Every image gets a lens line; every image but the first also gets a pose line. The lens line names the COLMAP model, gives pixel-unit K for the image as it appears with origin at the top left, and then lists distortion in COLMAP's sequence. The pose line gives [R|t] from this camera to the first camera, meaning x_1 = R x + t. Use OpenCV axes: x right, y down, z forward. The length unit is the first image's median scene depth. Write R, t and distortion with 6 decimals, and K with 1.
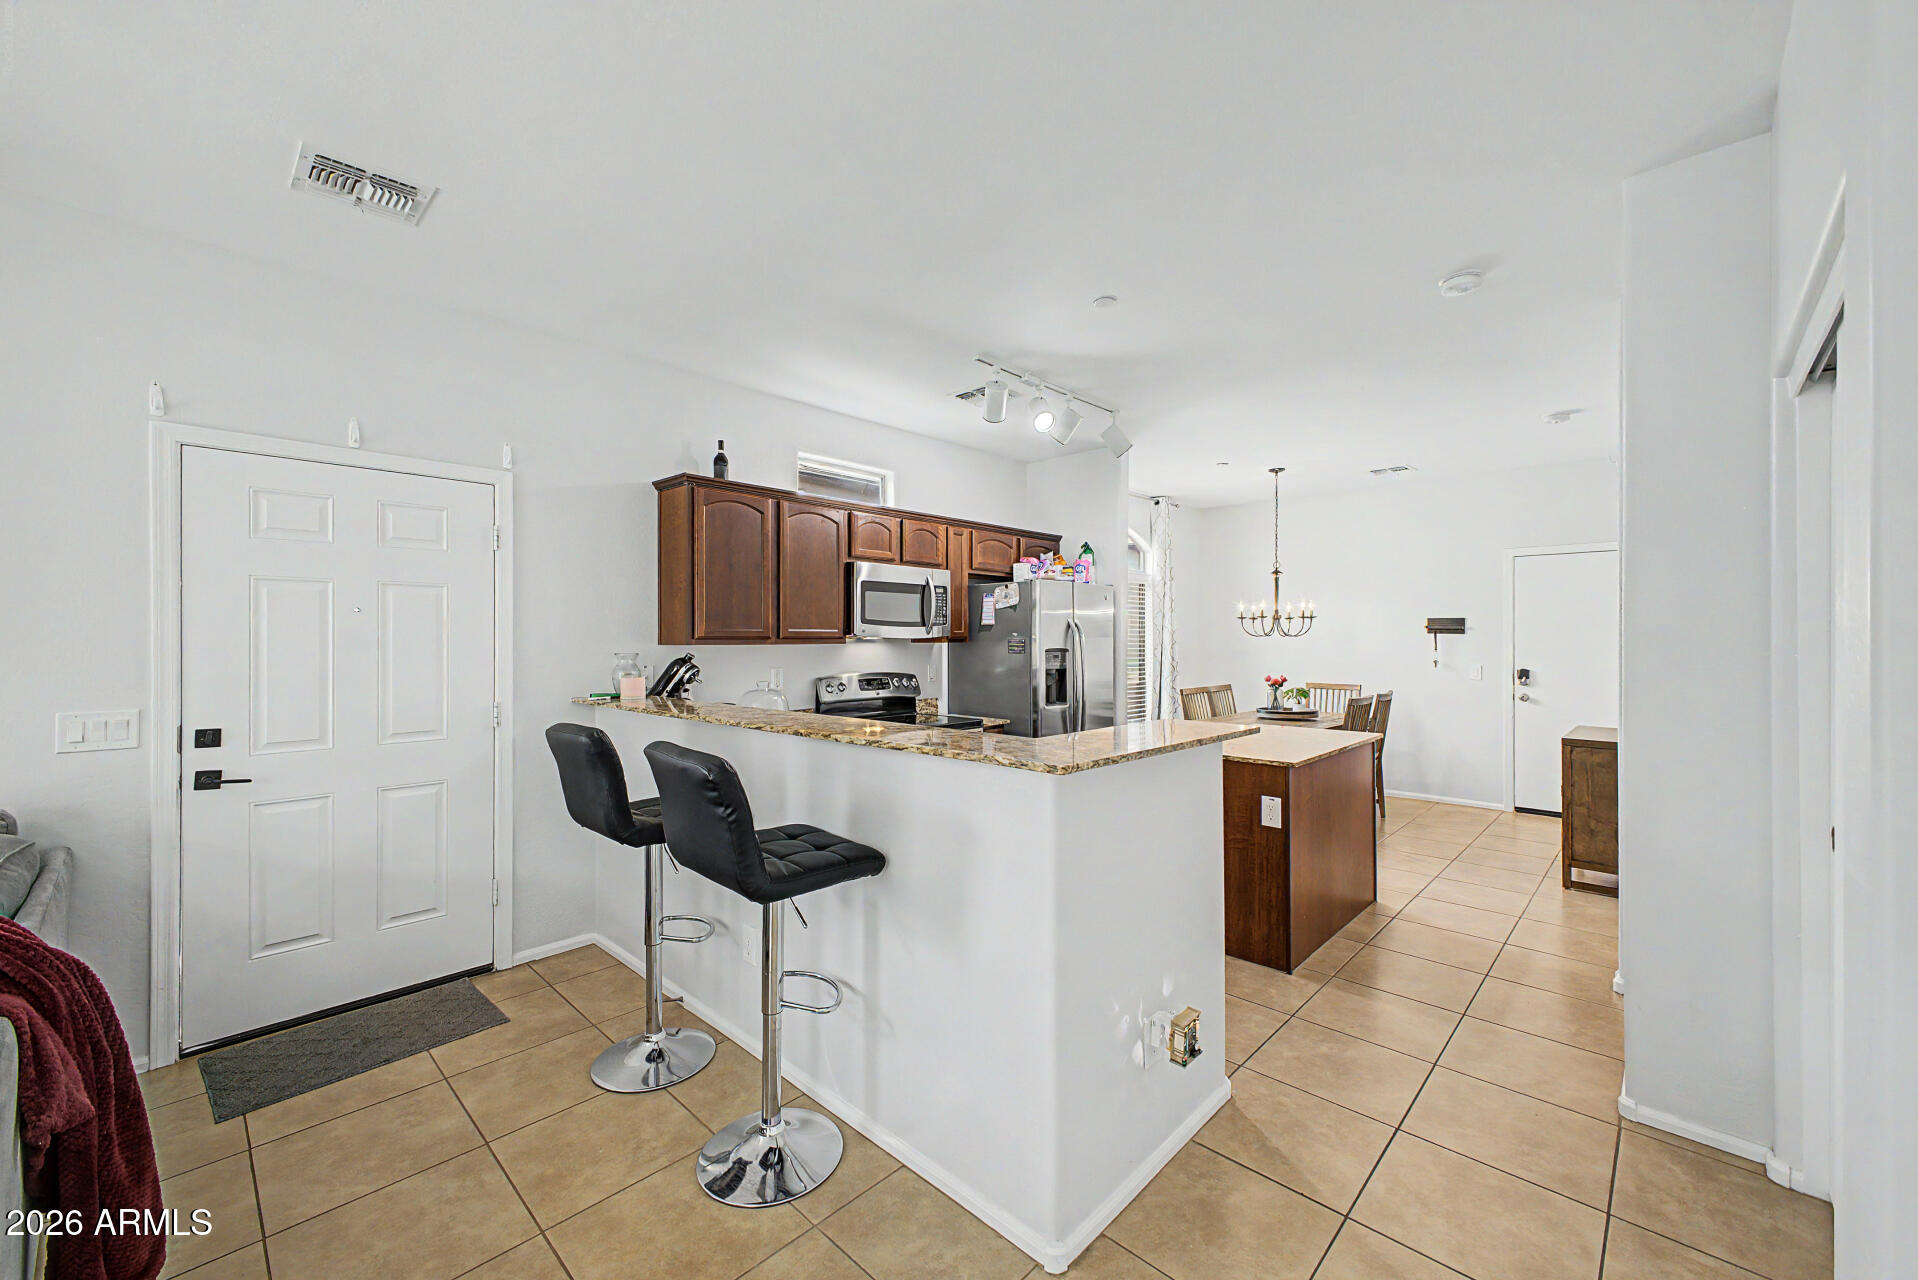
lens RADIAL K [[756.5, 0, 960.0], [0, 756.5, 640.3], [0, 0, 1]] dist [0.010595, -0.002678]
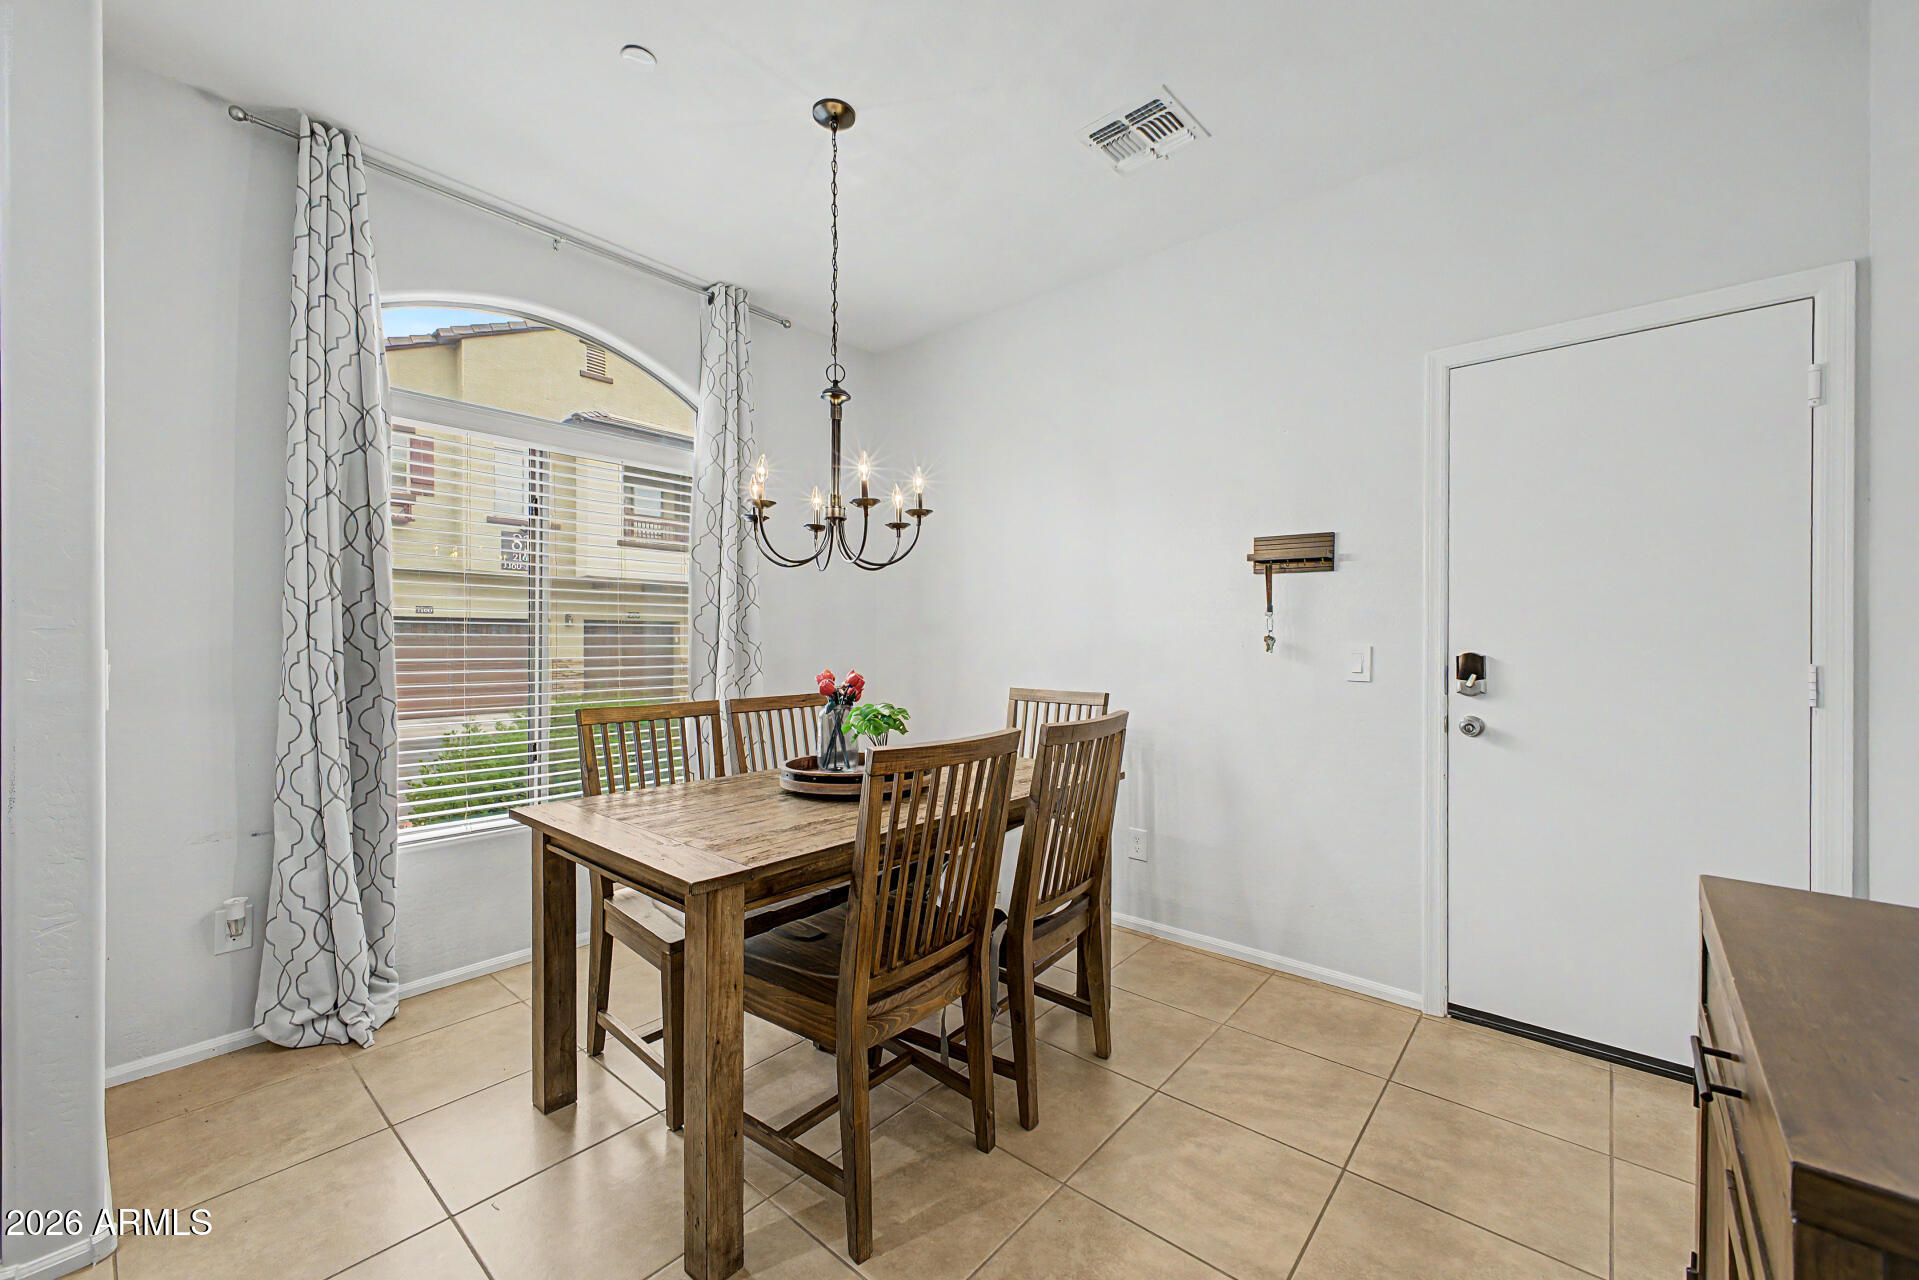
lens RADIAL K [[756.9, 0, 970.7], [0, 756.9, 647.2], [0, 0, 1]] dist [0.010595, -0.002678]
pose [[0.998451, 0.002026, 0.055594, 0.582633], [-0.002138, 0.999996, 0.001953, 0.043252], [-0.055590, -0.002069, 0.998452, 0.785764]]
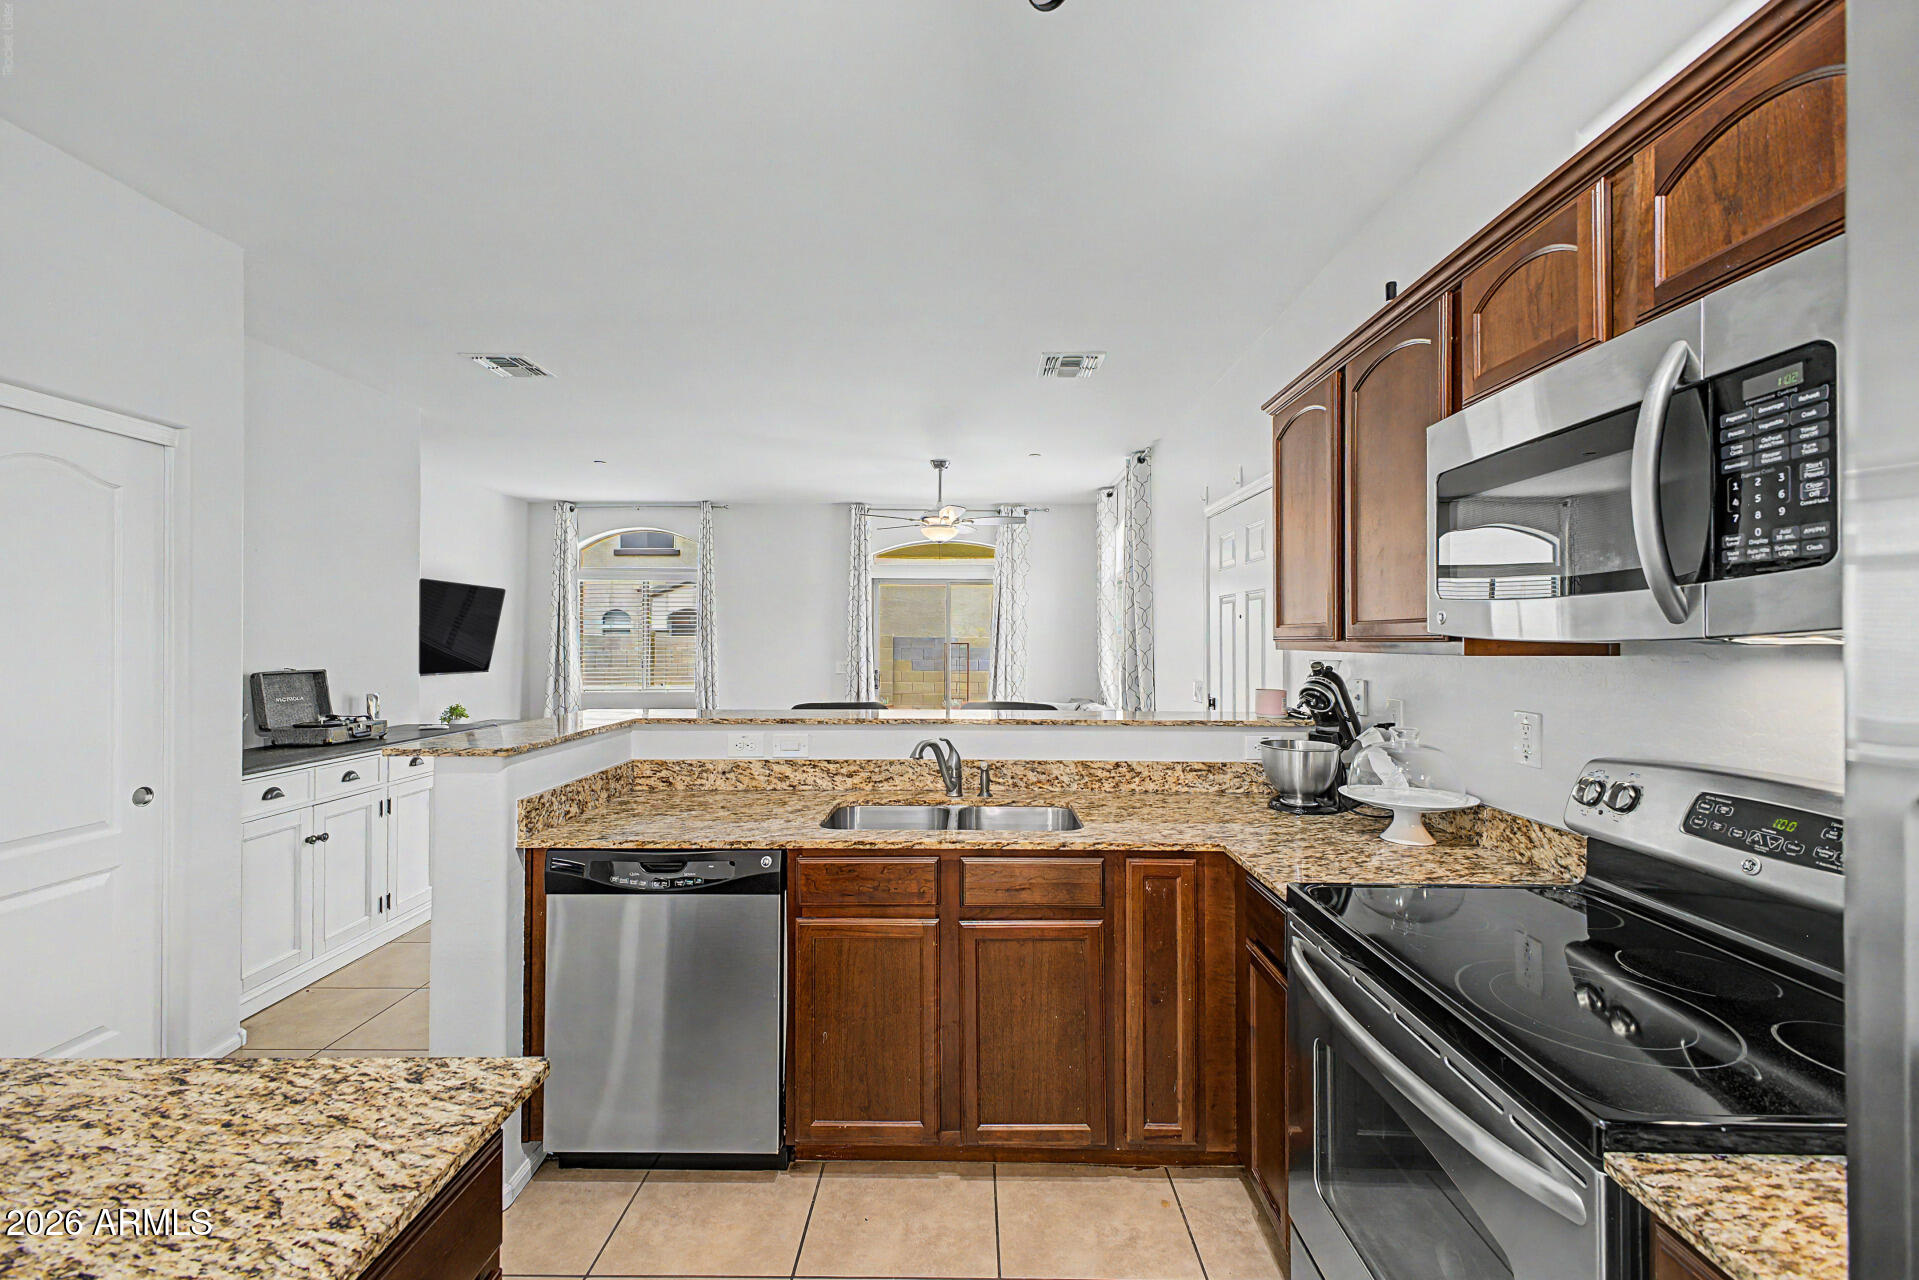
lens RADIAL K [[756.9, 0, 956.9], [0, 756.9, 628.6], [0, 0, 1]] dist [0.010595, -0.002678]
pose [[-0.733101, -0.010417, -0.680040, 0.238259], [-0.004639, 0.999936, -0.010317, -0.002481], [0.680104, -0.004409, -0.733102, 0.961044]]
